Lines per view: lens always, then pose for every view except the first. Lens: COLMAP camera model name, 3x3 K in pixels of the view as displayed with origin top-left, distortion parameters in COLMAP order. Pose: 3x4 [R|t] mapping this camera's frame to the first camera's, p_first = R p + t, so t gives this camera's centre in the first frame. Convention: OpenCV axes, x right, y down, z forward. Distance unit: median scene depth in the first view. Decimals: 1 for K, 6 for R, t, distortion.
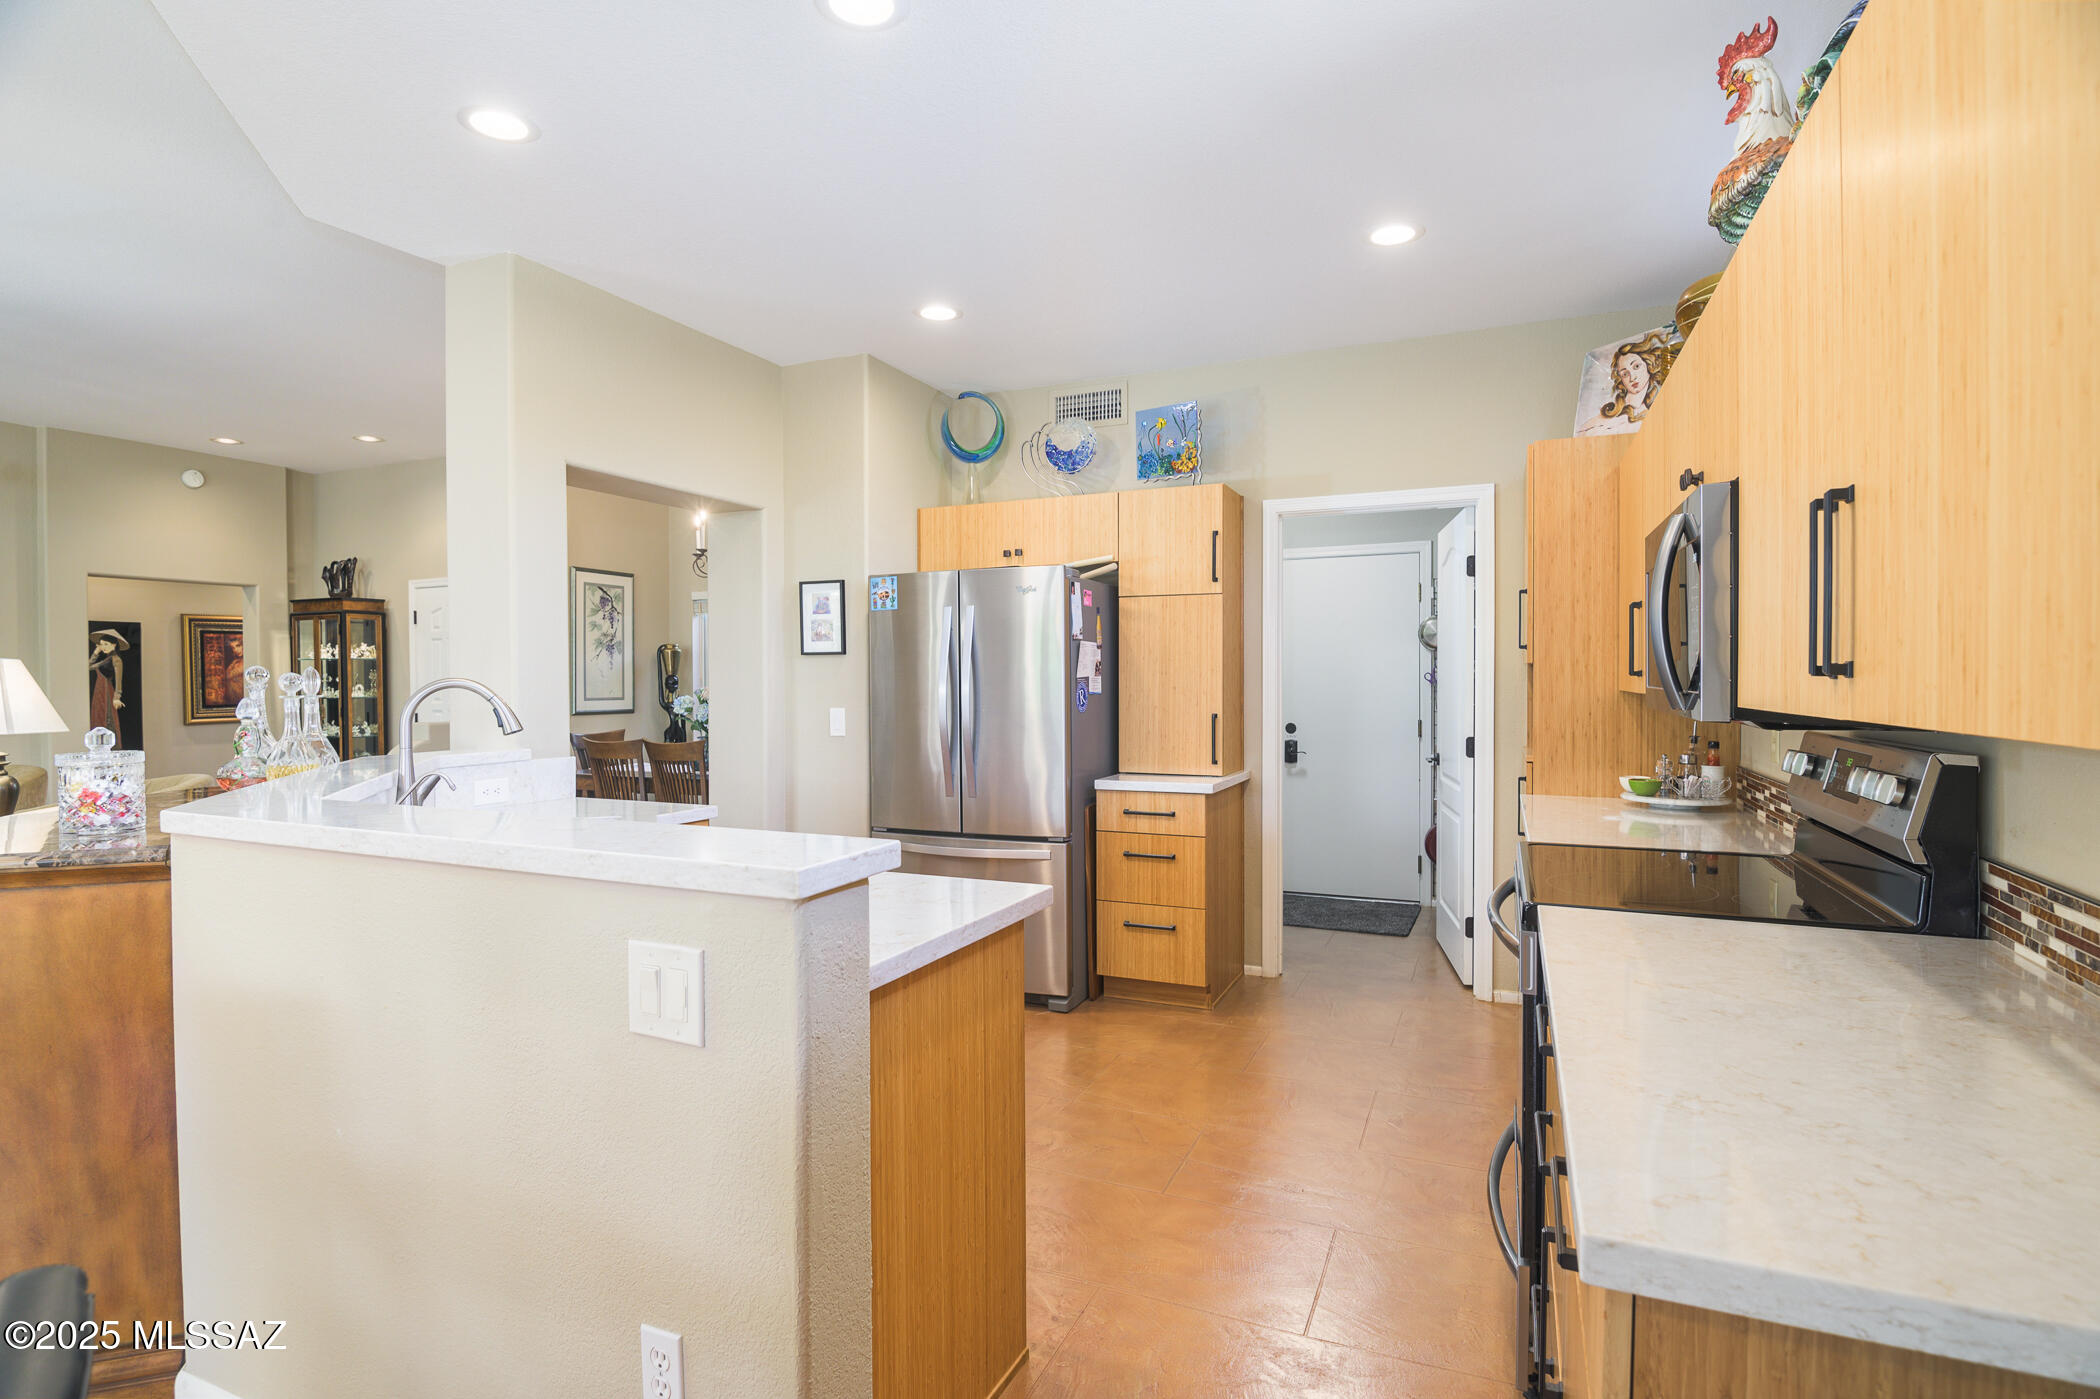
lens RADIAL K [[1031.5, 0, 1048.7], [0, 1031.5, 694.9], [0, 0, 1]] dist [-0.002203, -0.000458]
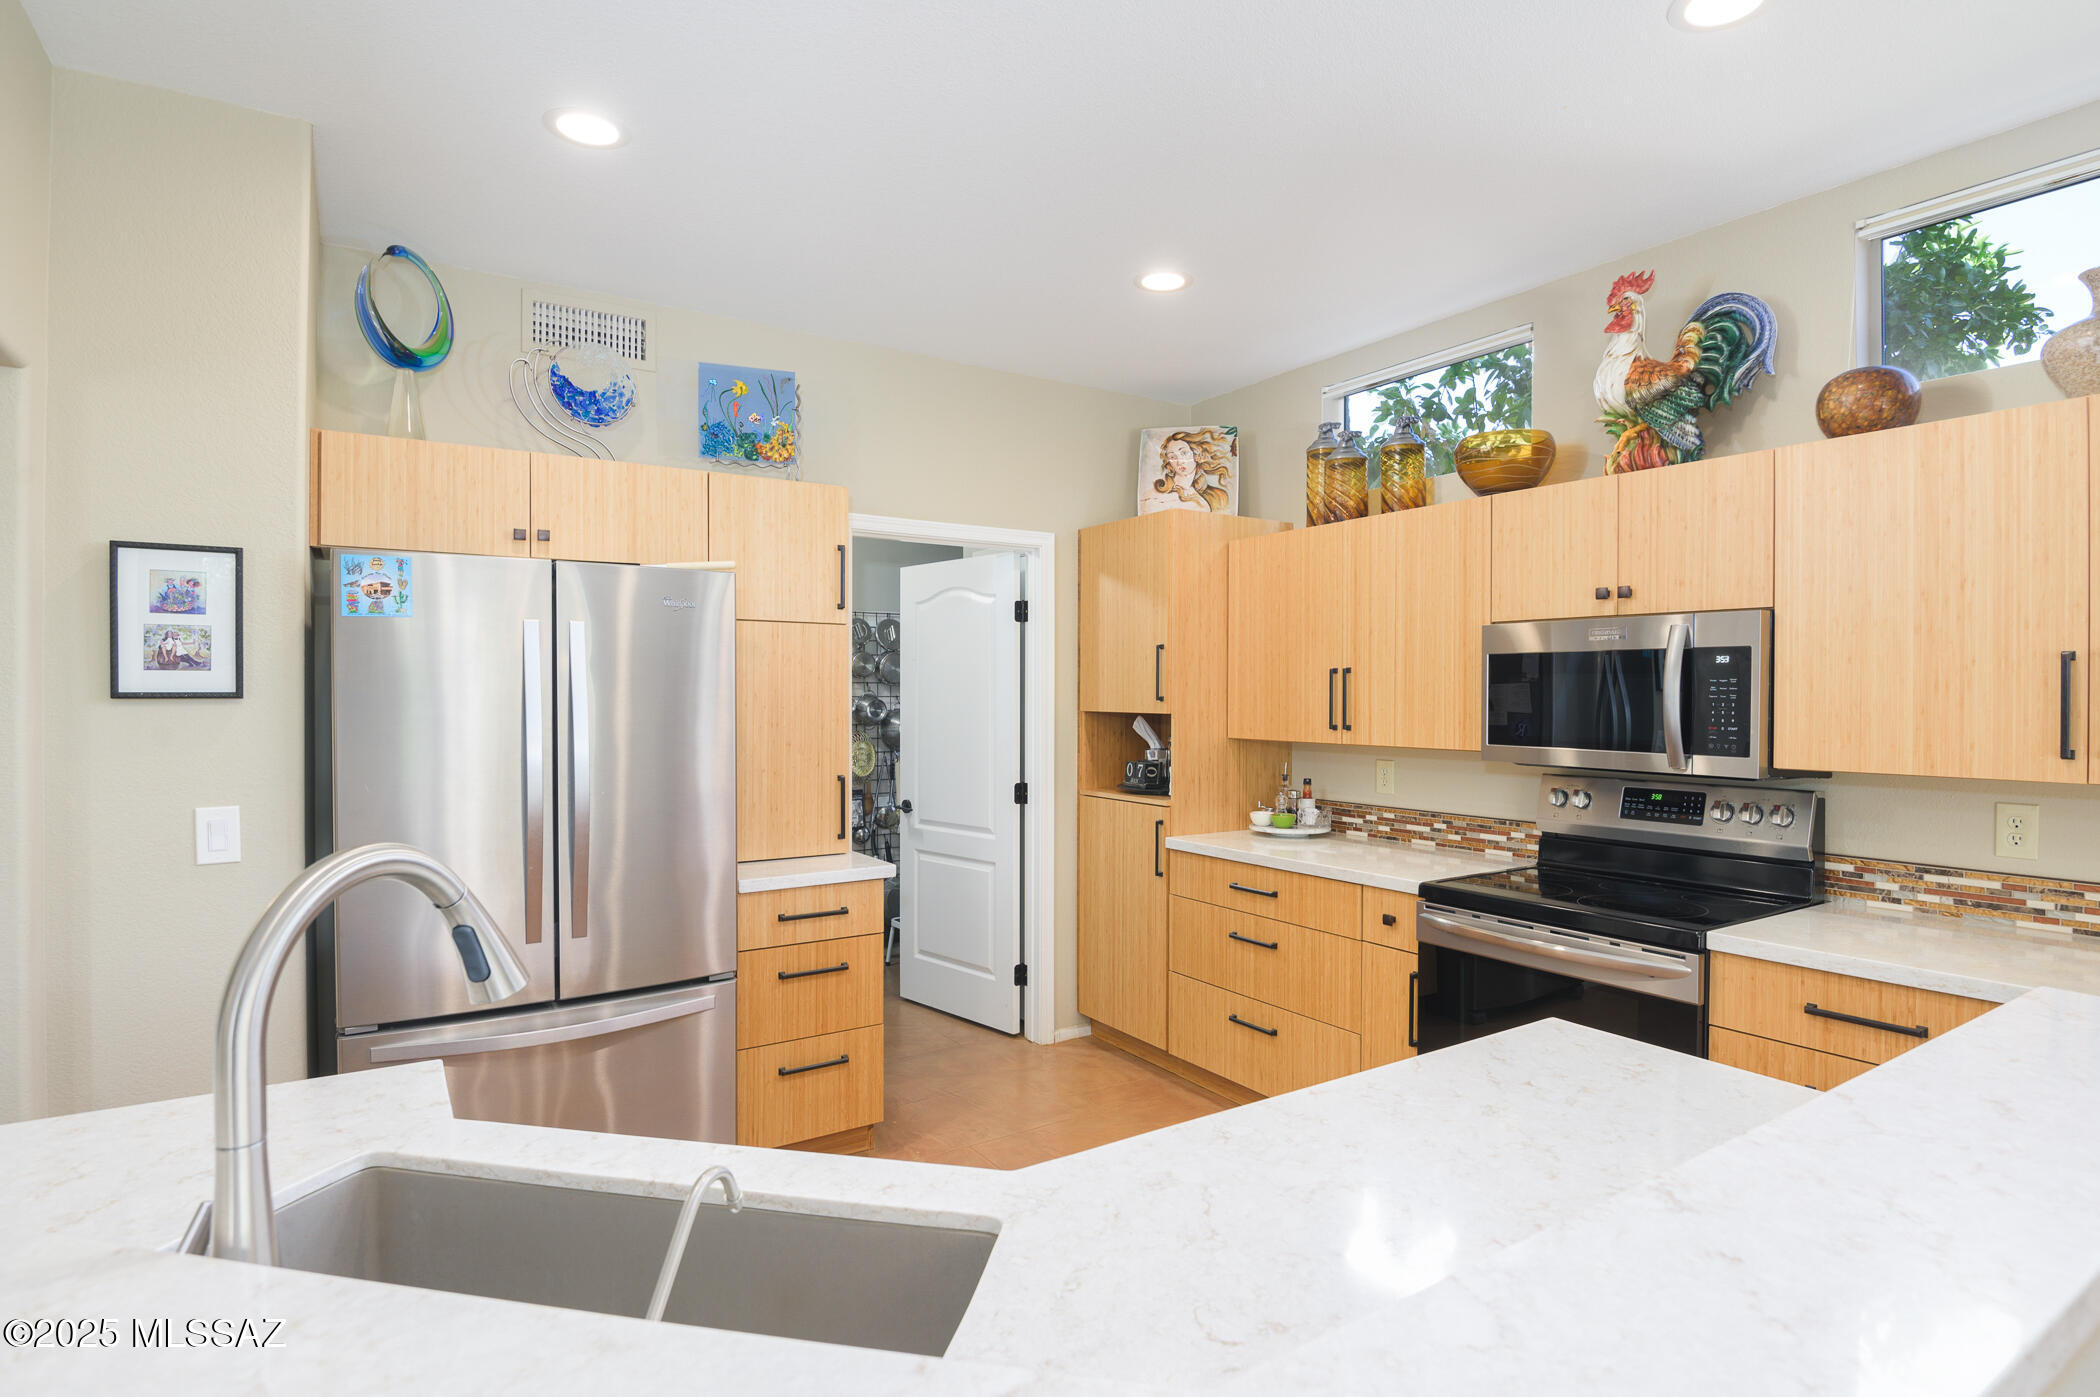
lens RADIAL K [[1072.6, 0, 1056.6], [0, 1072.6, 706.2], [0, 0, 1]] dist [-0.011911, -0.001450]
pose [[0.540304, -0.004962, 0.841455, -0.456814], [0.009991, 0.999950, -0.000519, -0.033845], [-0.841411, 0.008687, 0.540327, 0.426769]]
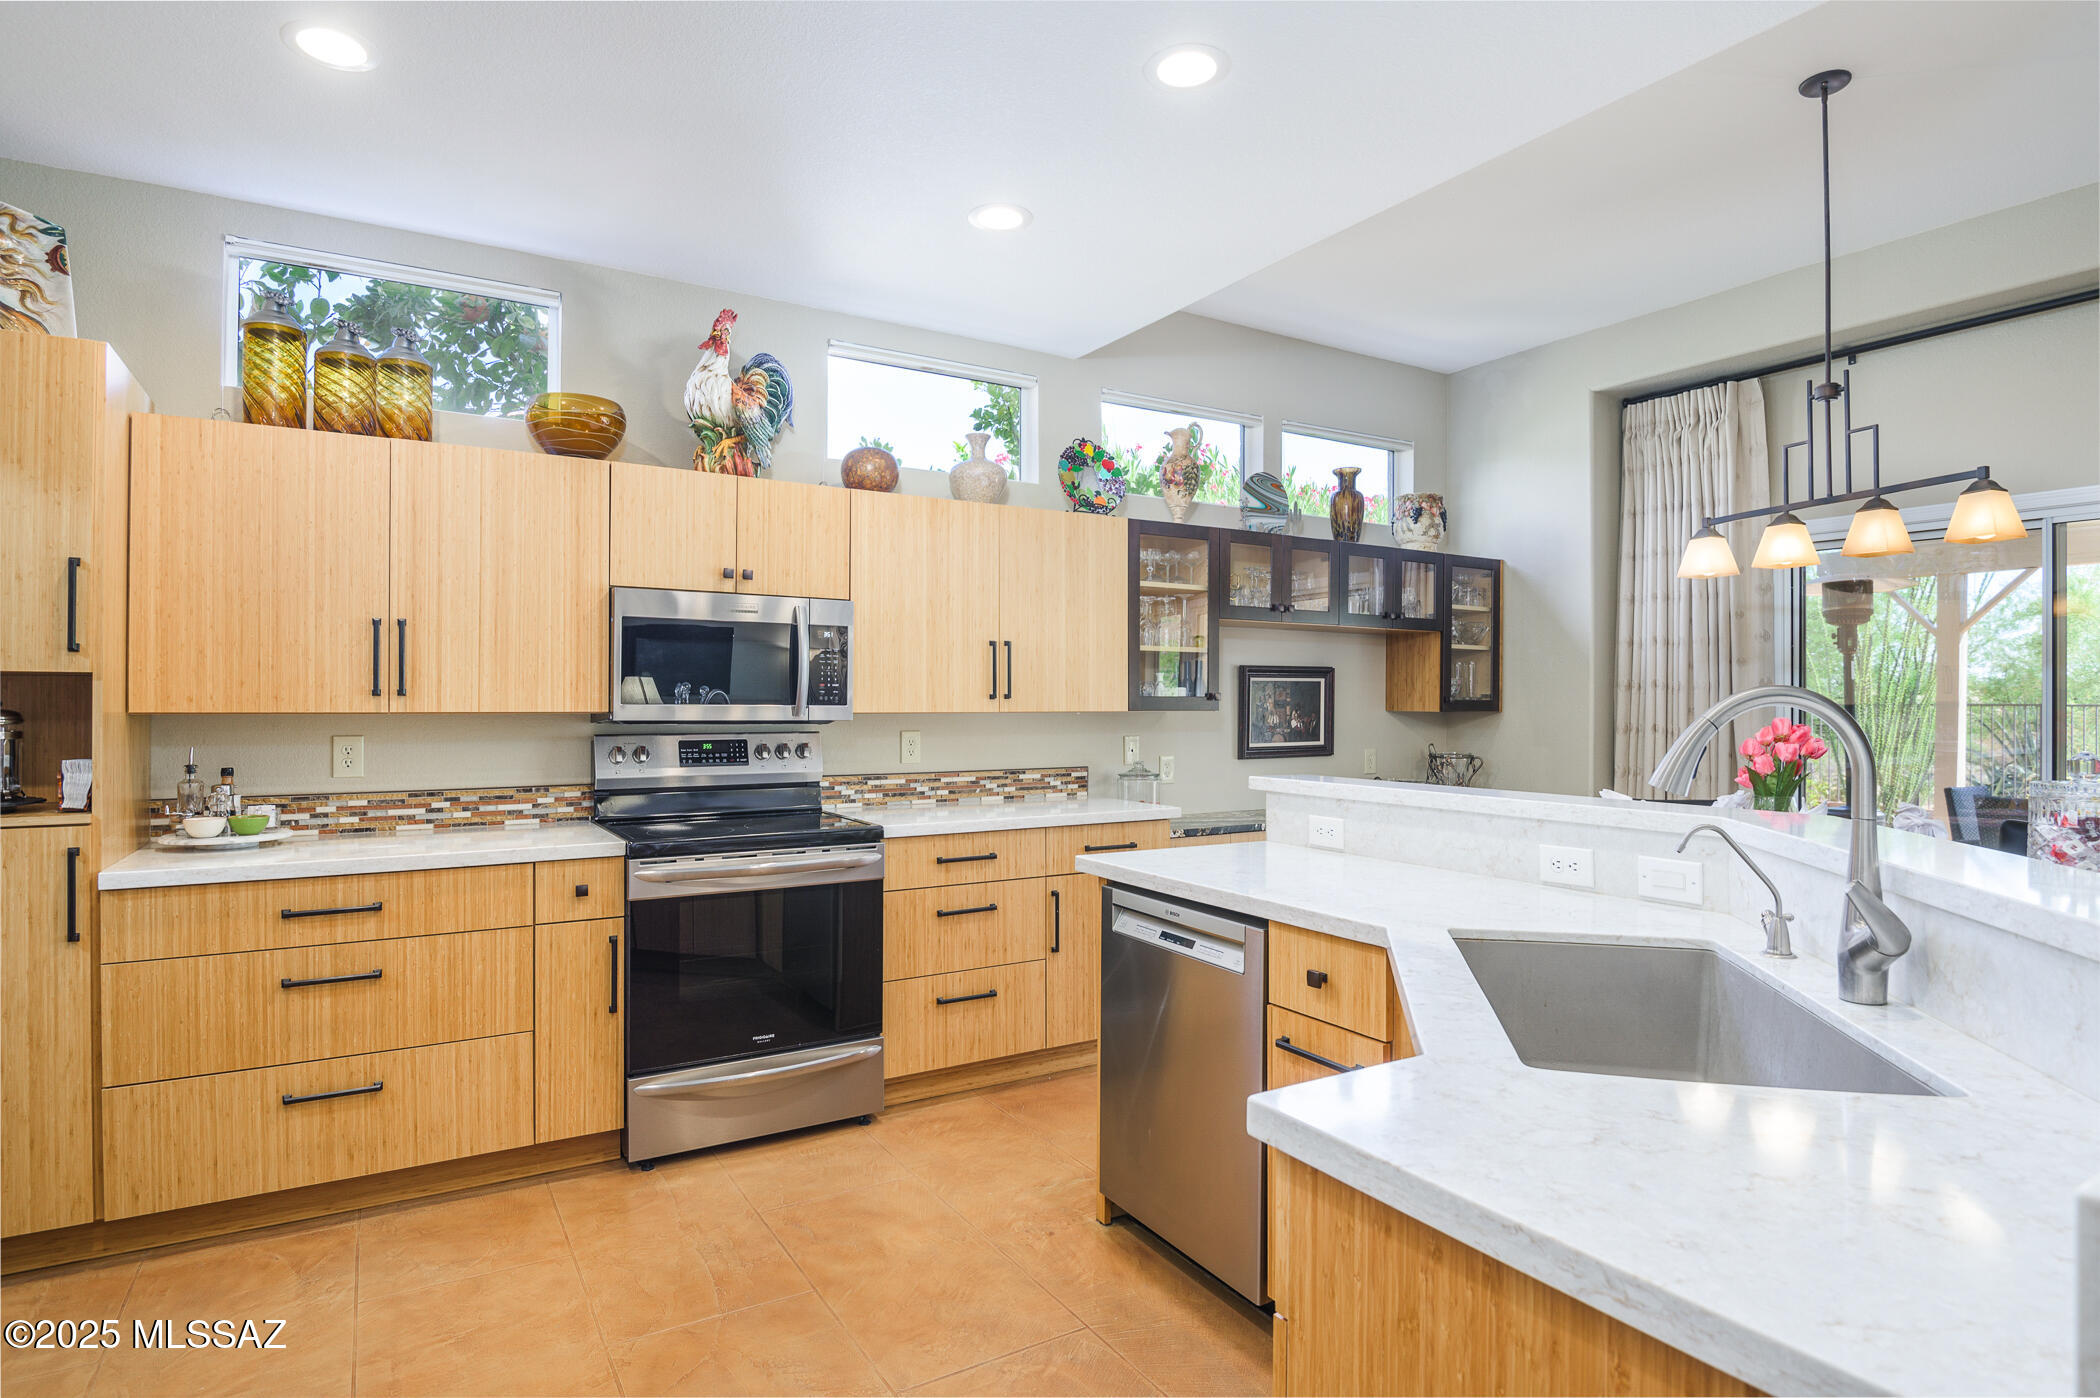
lens RADIAL K [[1110.3, 0, 1049.1], [0, 1110.3, 699.5], [0, 0, 1]] dist [-0.017921, -0.000723]
pose [[-0.822490, 0.002476, 0.568774, -0.369926], [0.008997, 0.999922, 0.008657, -0.012285], [-0.568708, 0.012237, -0.822448, 1.056642]]
